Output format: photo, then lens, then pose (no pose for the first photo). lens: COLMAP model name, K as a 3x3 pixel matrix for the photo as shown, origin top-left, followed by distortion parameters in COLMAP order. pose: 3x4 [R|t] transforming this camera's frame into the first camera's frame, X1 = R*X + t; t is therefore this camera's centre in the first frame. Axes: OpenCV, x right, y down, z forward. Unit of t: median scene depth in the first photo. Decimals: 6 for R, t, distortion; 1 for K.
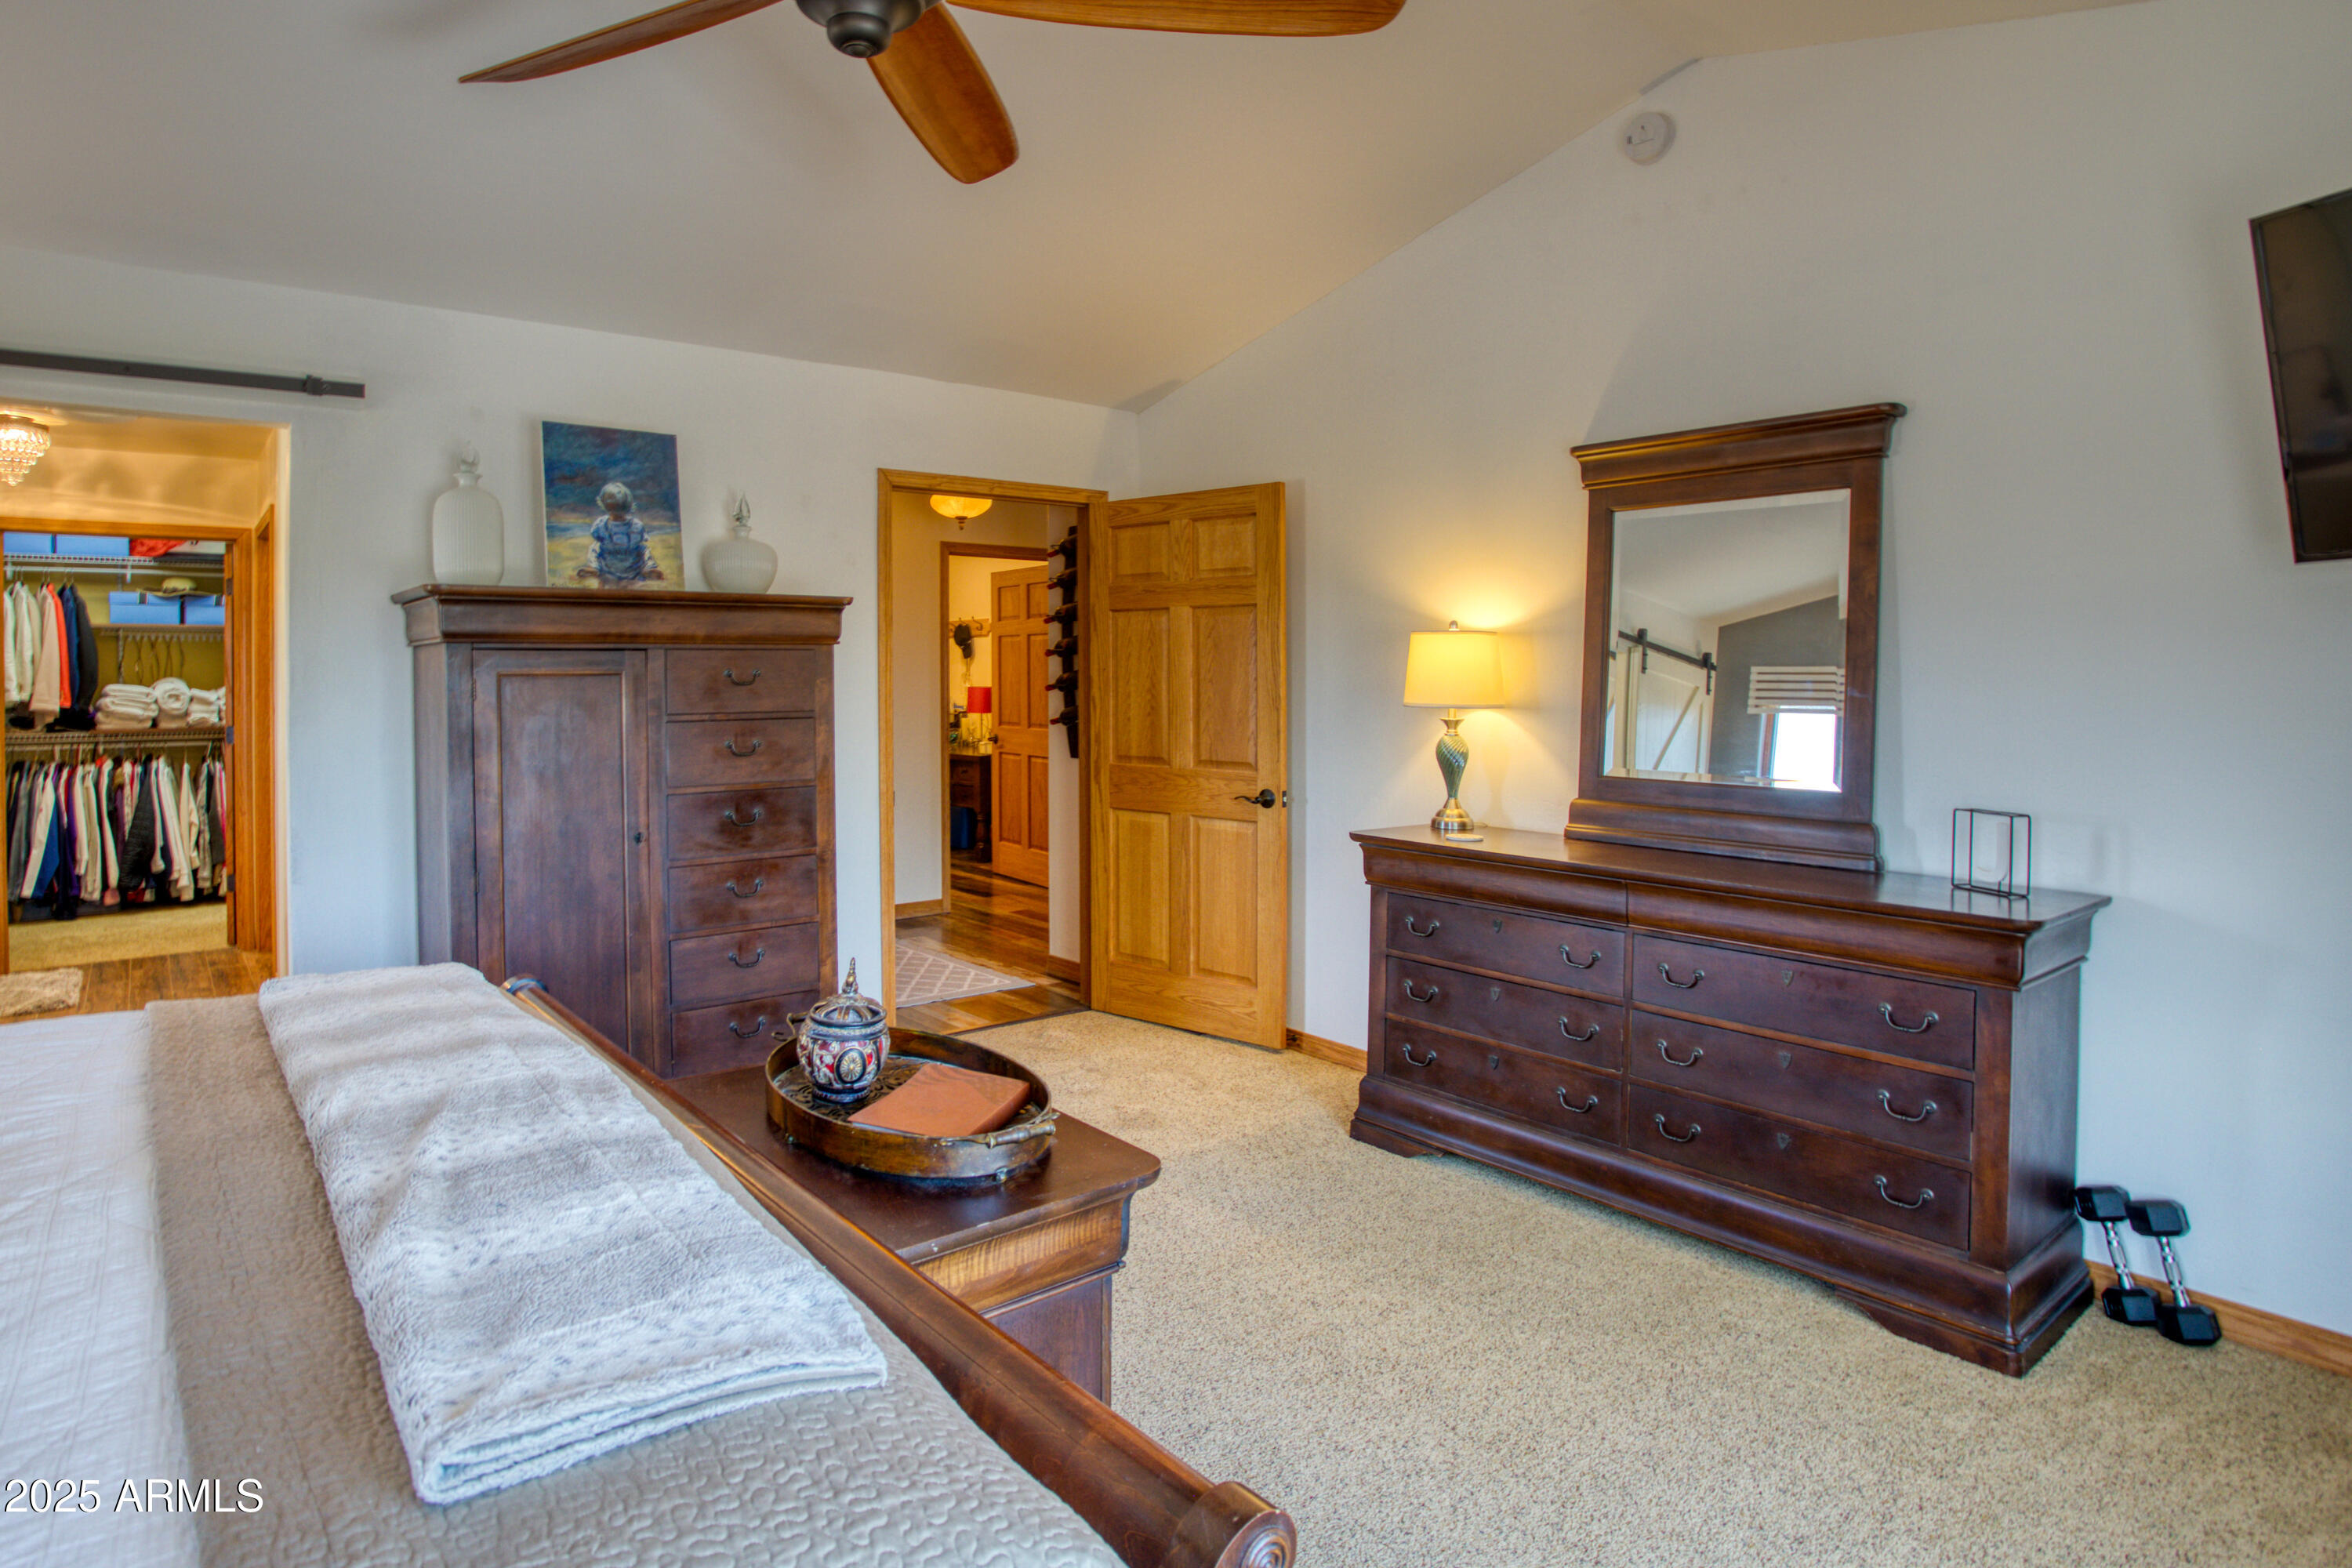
lens RADIAL K [[1342.6, 0, 1153.7], [0, 1342.6, 679.8], [0, 0, 1]] dist [-0.028141, -0.002063]
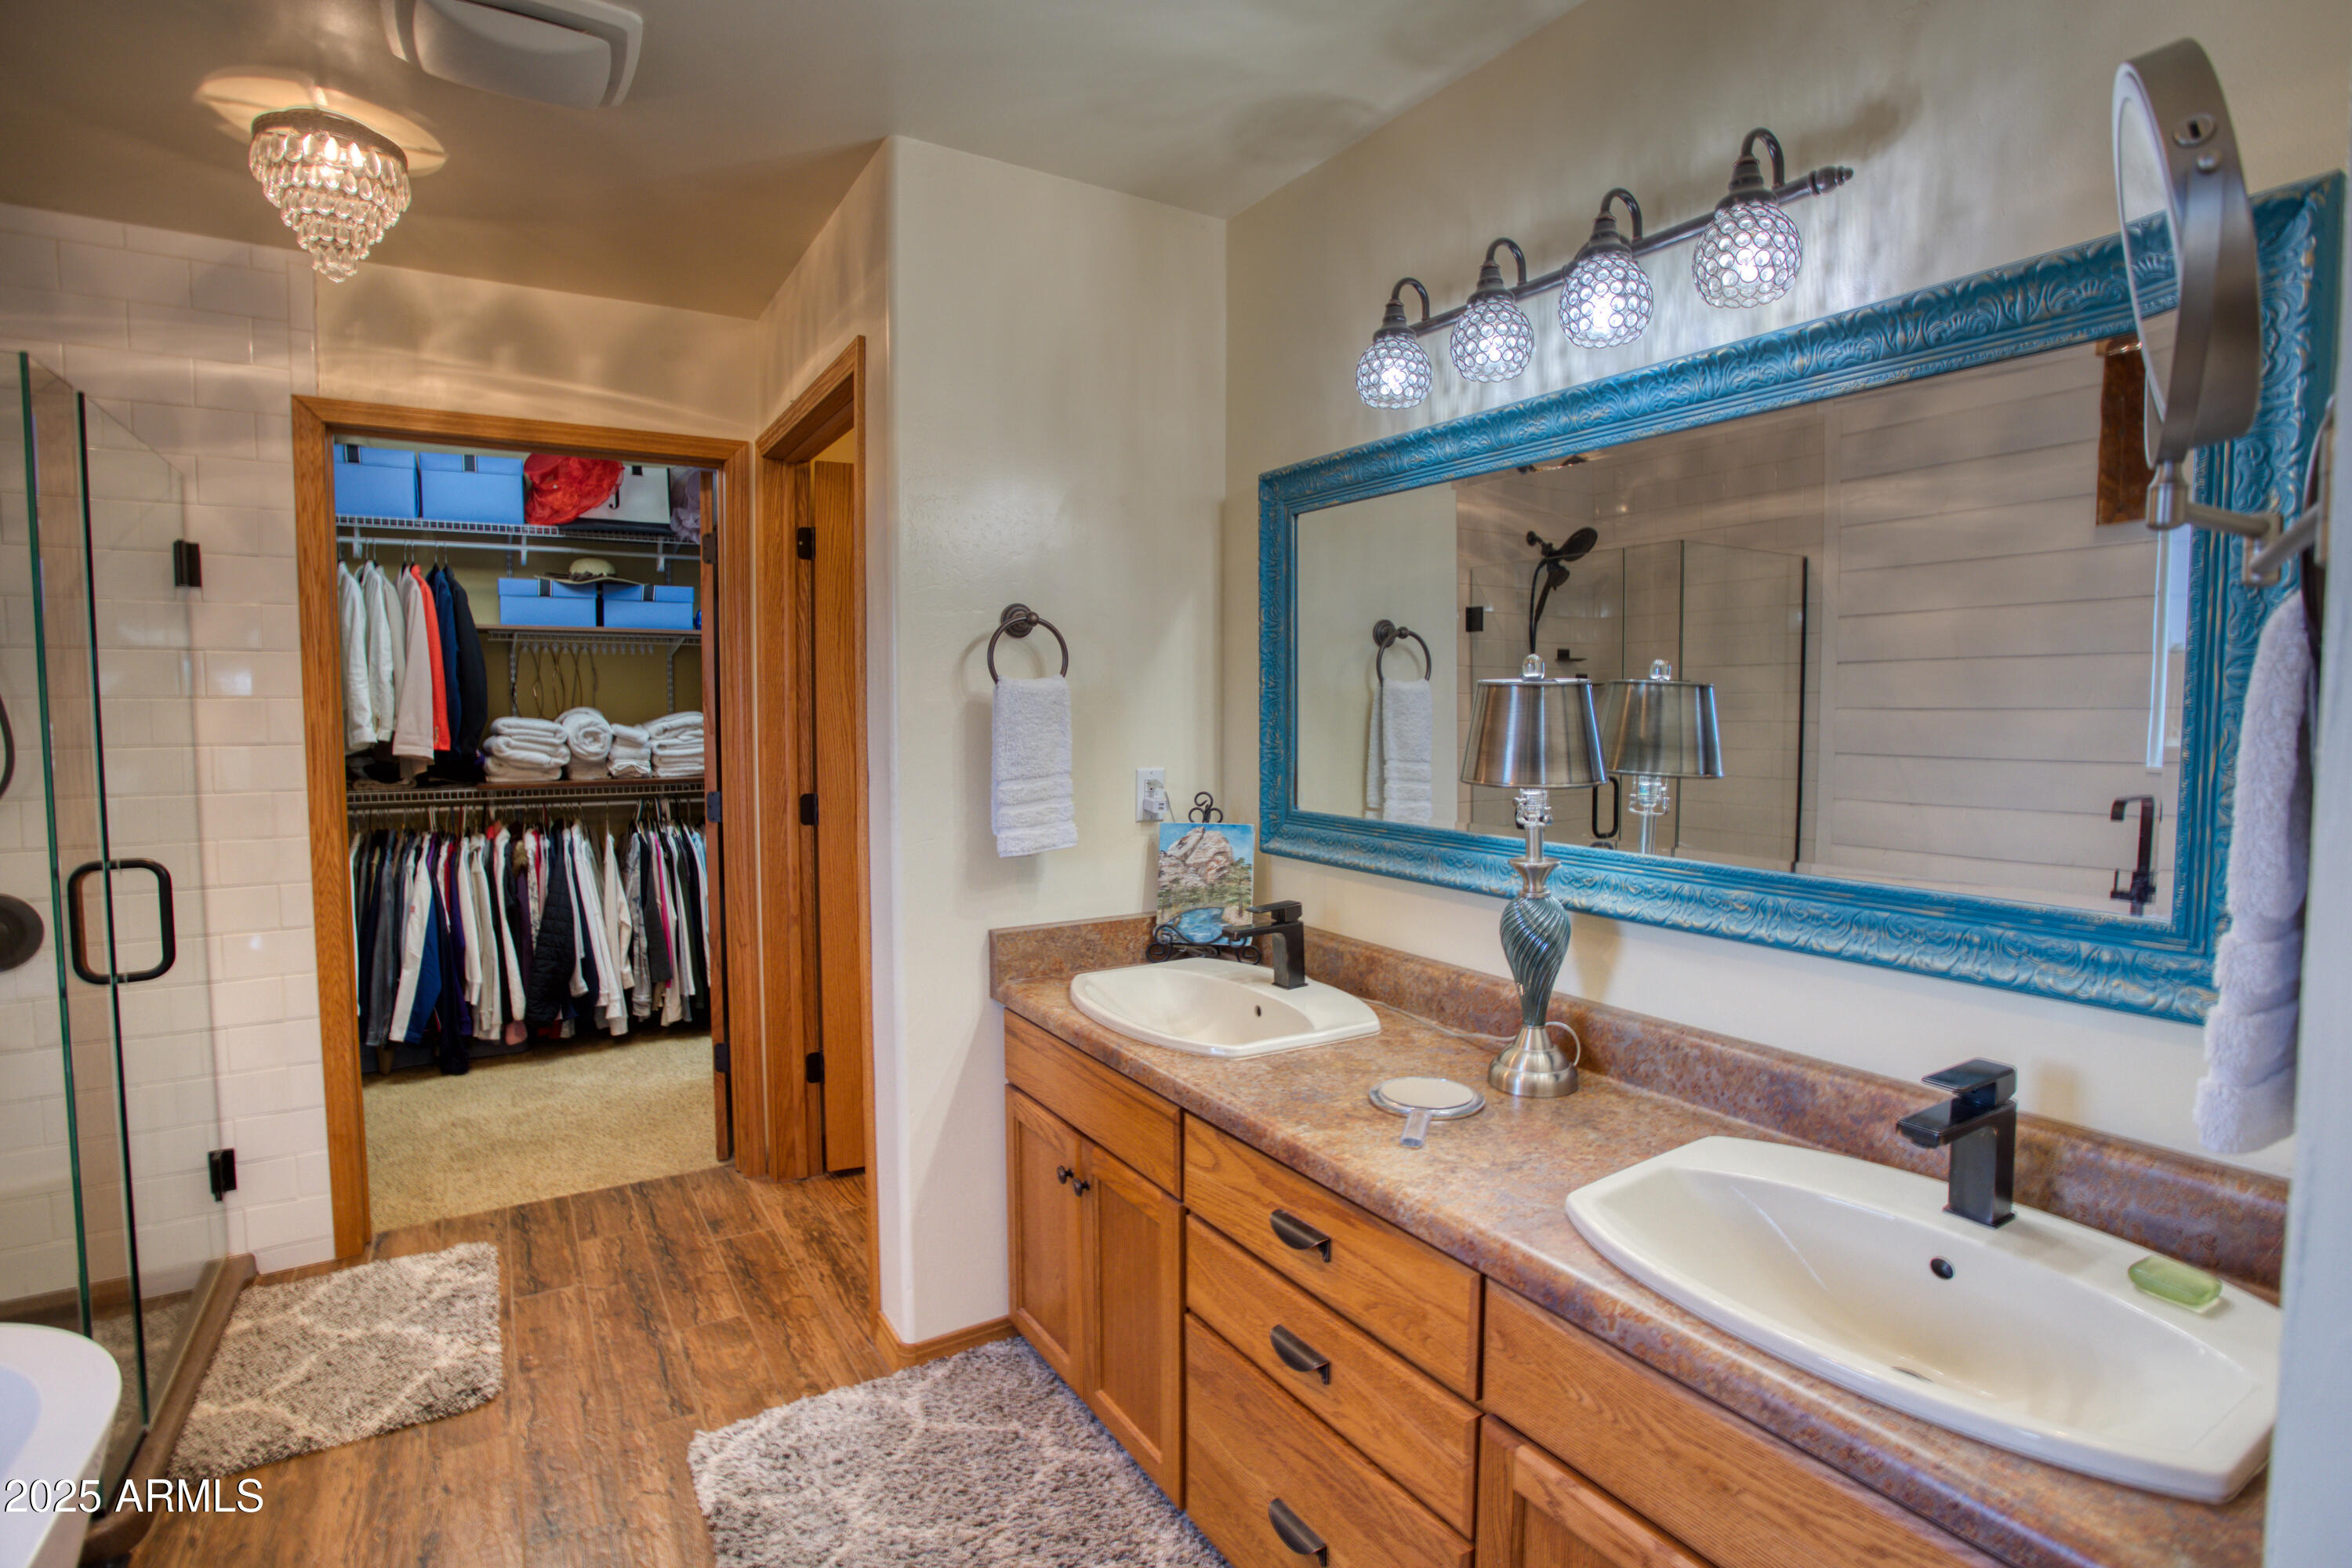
lens RADIAL K [[1136.8, 0, 1178.5], [0, 1136.8, 781.1], [0, 0, 1]] dist [-0.049515, 0.005948]
pose [[0.995245, 0.011820, -0.096678, -0.396513], [-0.005951, 0.998134, 0.060778, -0.000418], [0.097216, -0.059914, 0.993458, 0.469452]]
